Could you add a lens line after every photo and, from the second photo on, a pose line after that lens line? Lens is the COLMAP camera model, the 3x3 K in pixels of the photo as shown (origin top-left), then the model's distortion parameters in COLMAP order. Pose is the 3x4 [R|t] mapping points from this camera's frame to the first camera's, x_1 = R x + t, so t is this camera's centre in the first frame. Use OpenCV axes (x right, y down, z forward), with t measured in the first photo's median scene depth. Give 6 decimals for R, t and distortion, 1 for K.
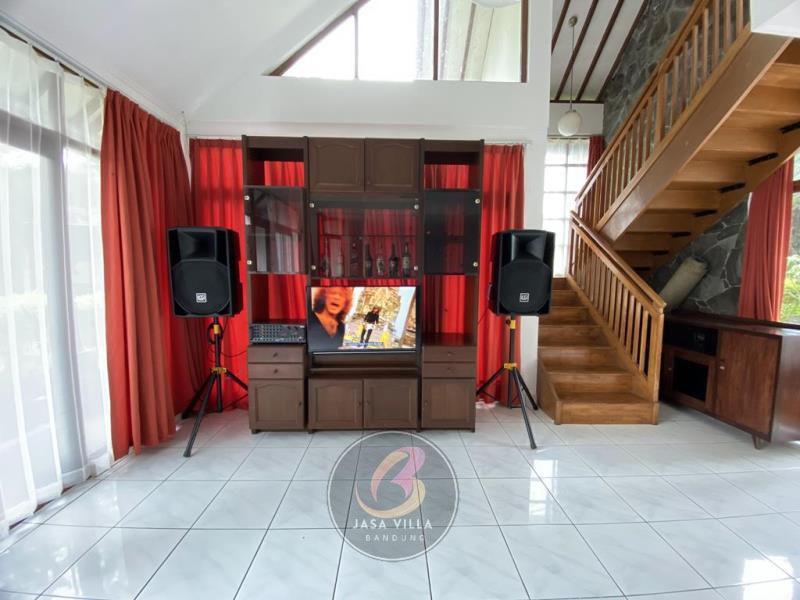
lens RADIAL K [[323.8, 0, 400.0], [0, 323.8, 300.0], [0, 0, 1]] dist [-0.018372, -0.000358]
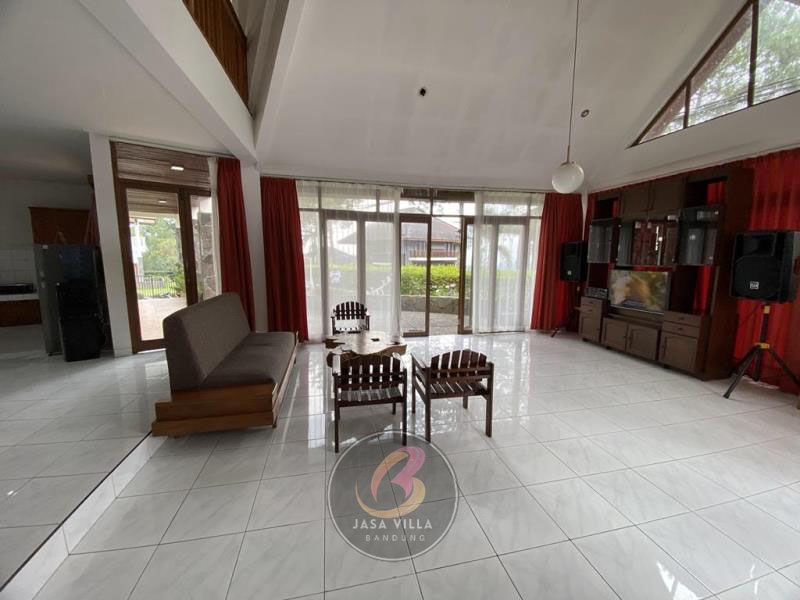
lens RADIAL K [[322.4, 0, 400.0], [0, 322.4, 300.0], [0, 0, 1]] dist [-0.000170, -0.012069]
pose [[0.189222, 0.125203, -0.973919, 1.383692], [-0.095859, 0.989456, 0.108576, 0.049960], [0.977244, 0.072814, 0.199229, -0.600221]]
